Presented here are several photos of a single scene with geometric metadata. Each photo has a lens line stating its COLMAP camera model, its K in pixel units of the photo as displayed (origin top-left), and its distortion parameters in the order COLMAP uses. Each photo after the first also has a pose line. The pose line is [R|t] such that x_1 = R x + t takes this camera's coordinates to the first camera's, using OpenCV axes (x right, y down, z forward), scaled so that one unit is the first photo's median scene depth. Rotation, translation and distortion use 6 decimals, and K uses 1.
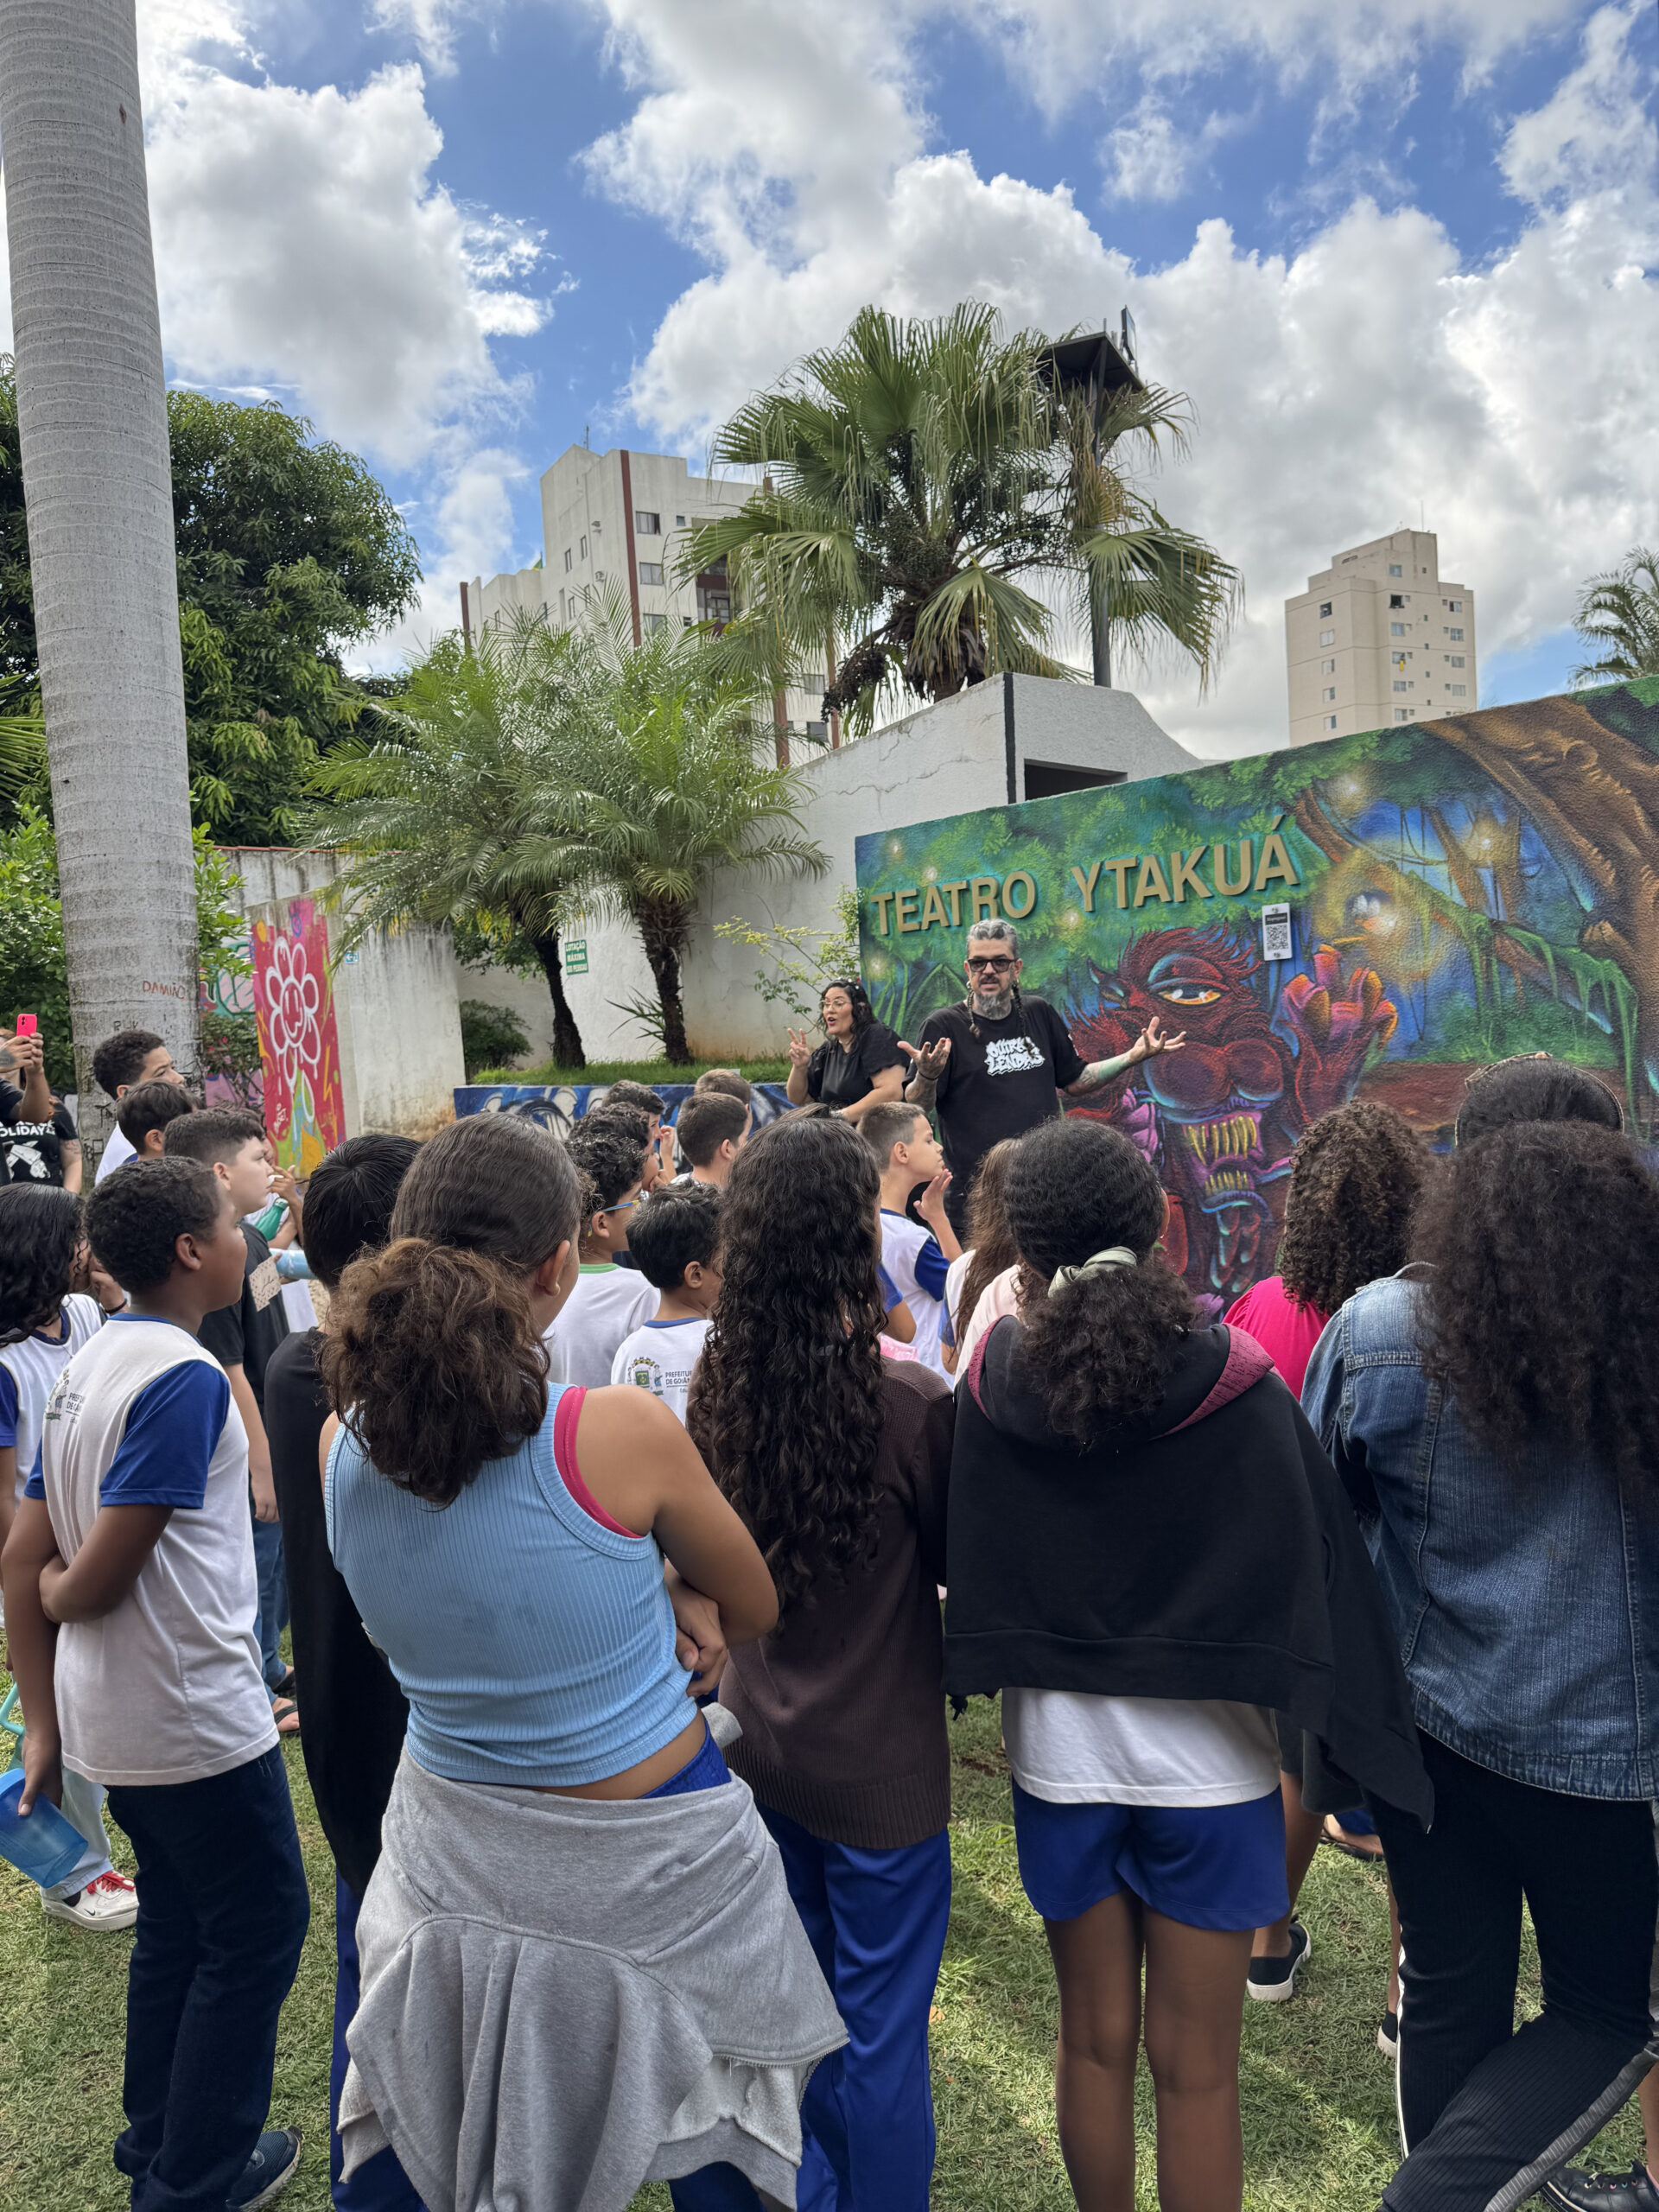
lens RADIAL K [[1527.2, 0, 829.5], [0, 1527.2, 1106.0], [0, 0, 1]] dist [0.047955, -0.214877]
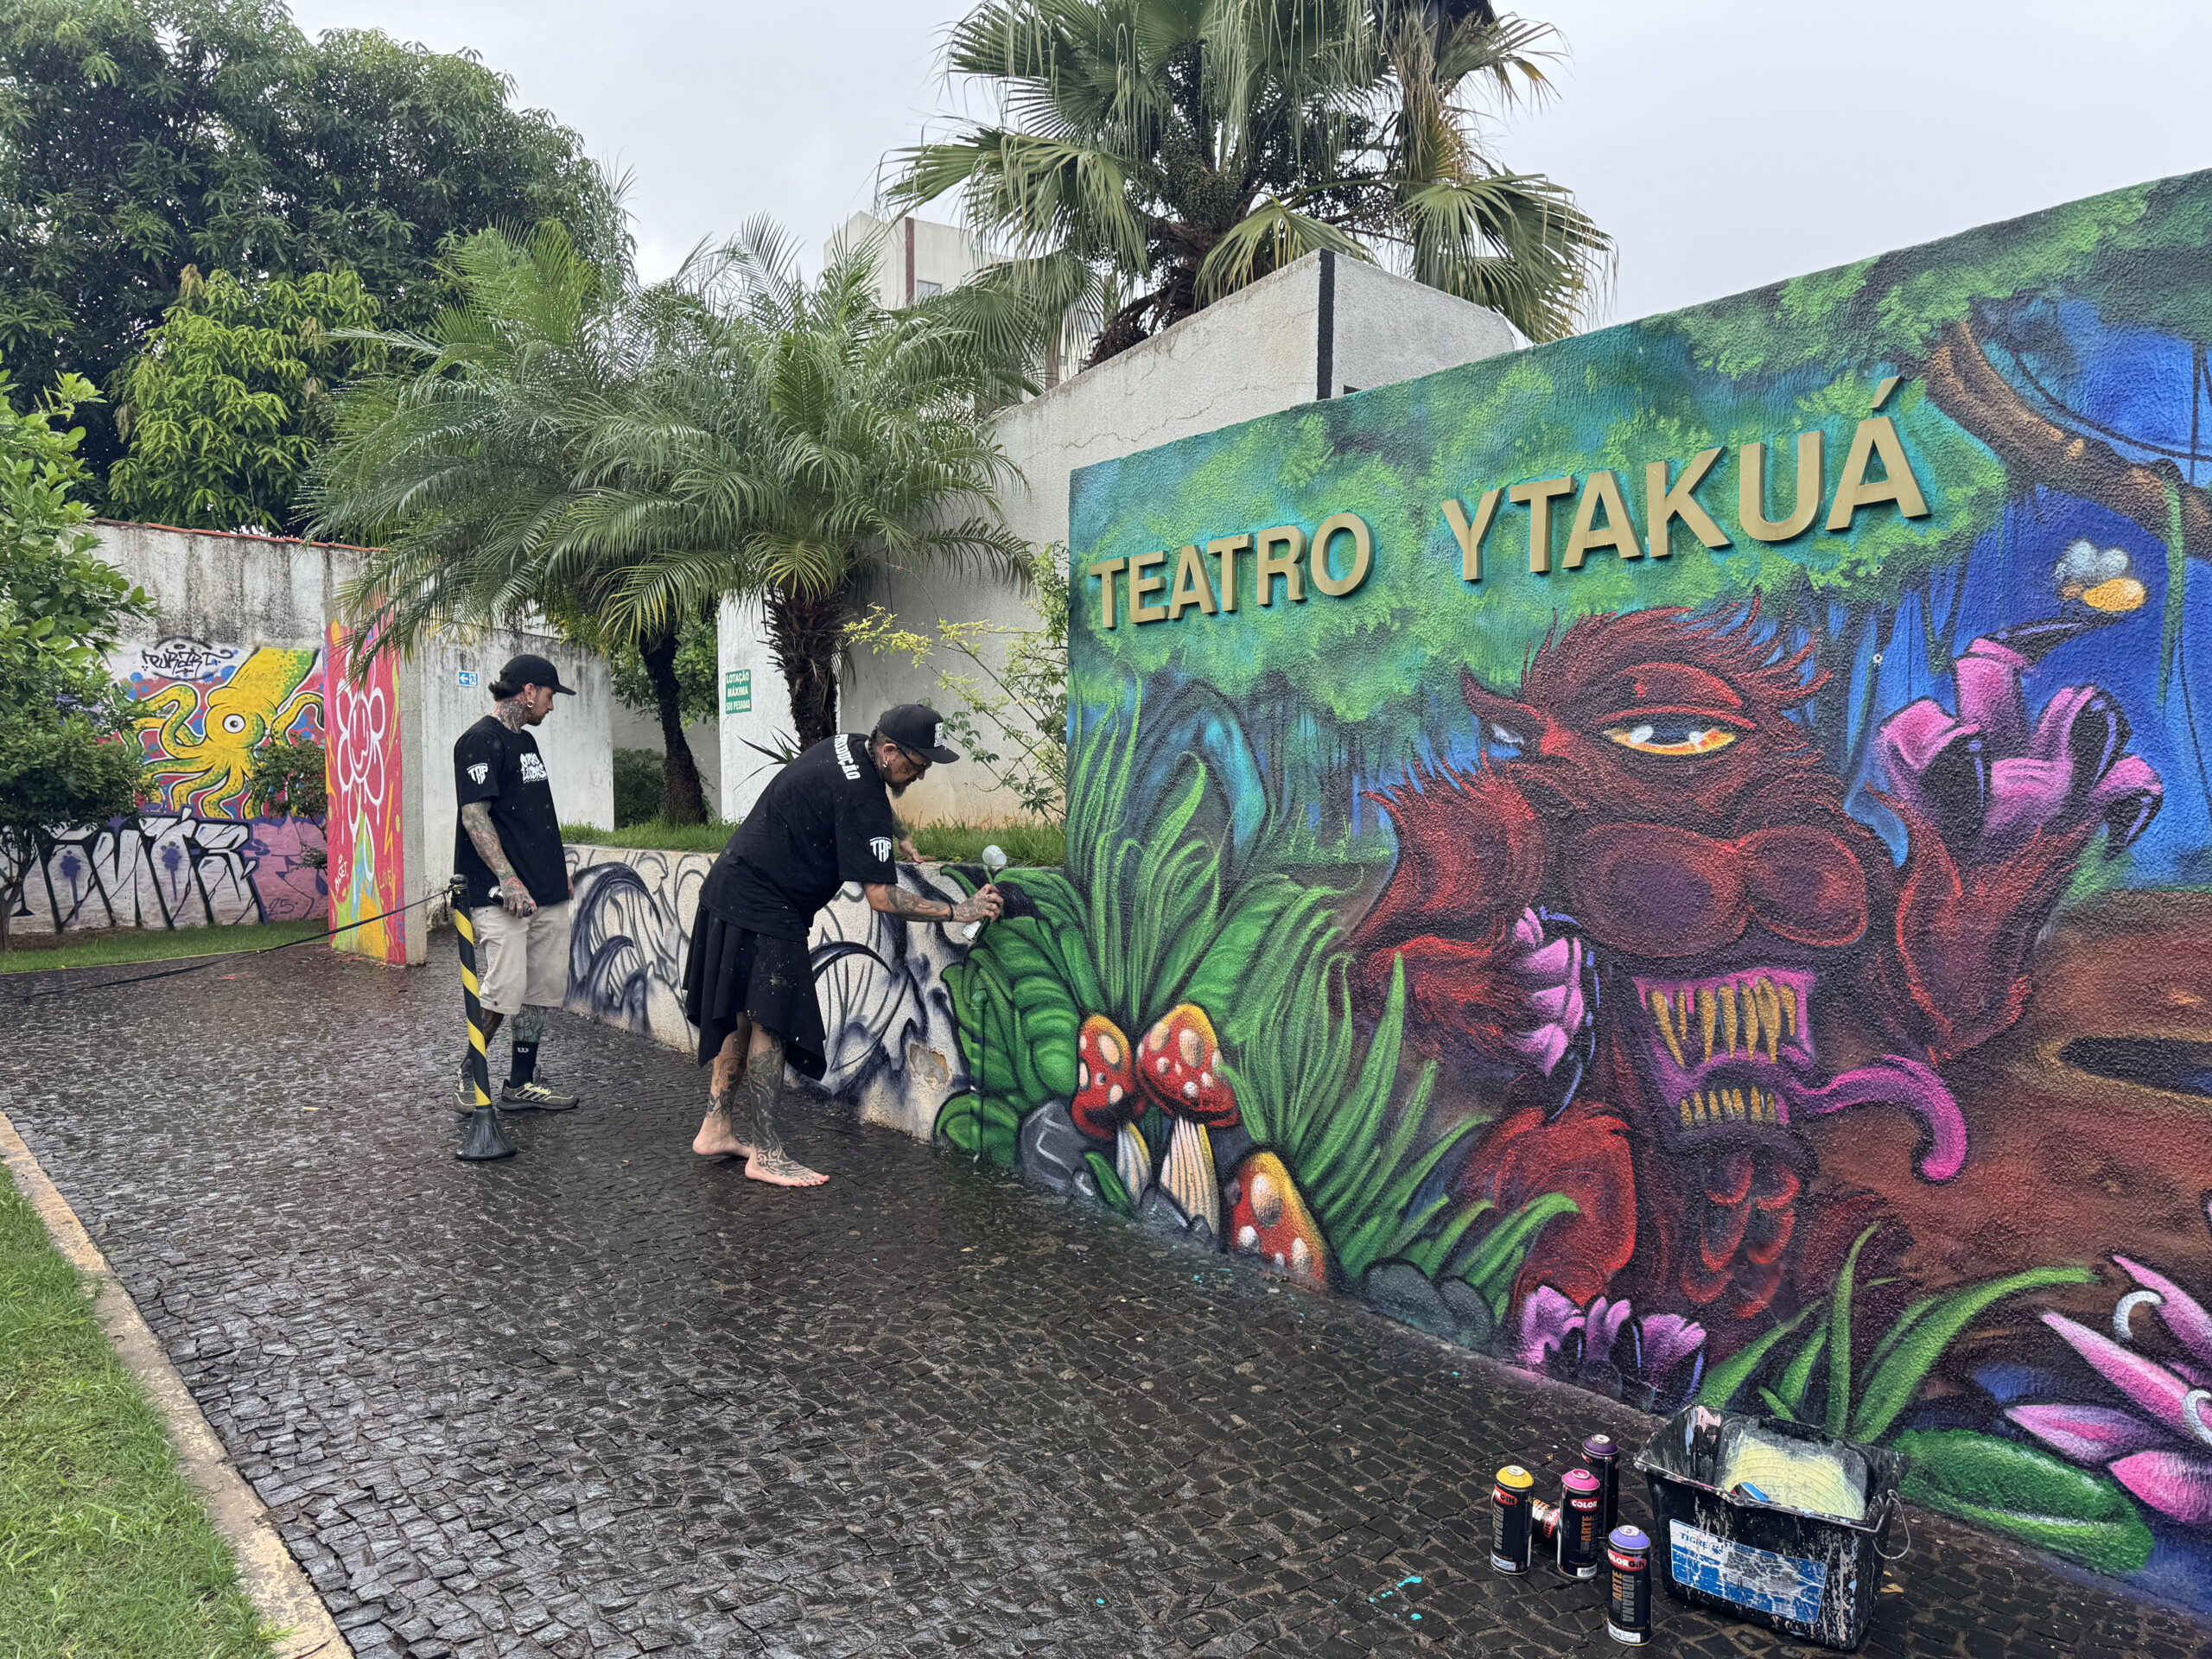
lens RADIAL K [[1503.5, 0, 1106.0], [0, 1503.5, 829.5], [0, 0, 1]] dist [0.002664, -0.027124]
pose [[0.998094, 0.060759, 0.010788, 0.039791], [-0.060210, 0.997150, -0.045470, -0.006100], [-0.013520, 0.044733, 0.998907, 0.480963]]
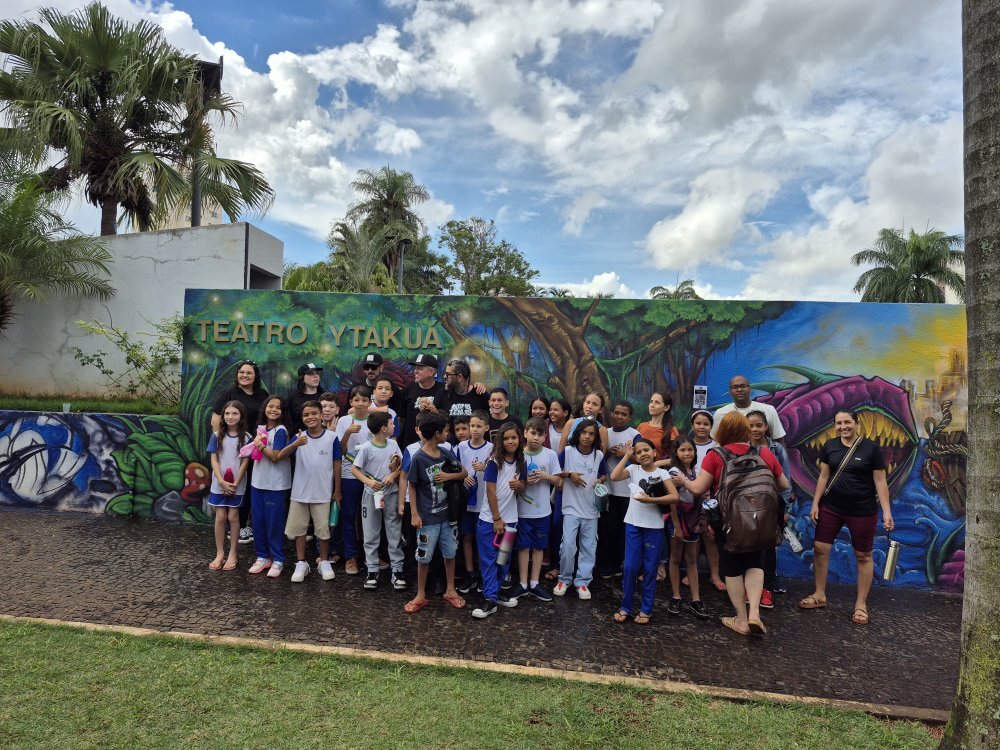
lens RADIAL K [[678.7, 0, 500.4], [0, 678.7, 345.1], [0, 0, 1]] dist [0.051288, -0.097467]
pose [[0.658161, 0.114985, 0.744044, -0.427698], [-0.030450, 0.991525, -0.126295, -0.009844], [-0.752261, 0.060467, 0.656085, 0.169111]]
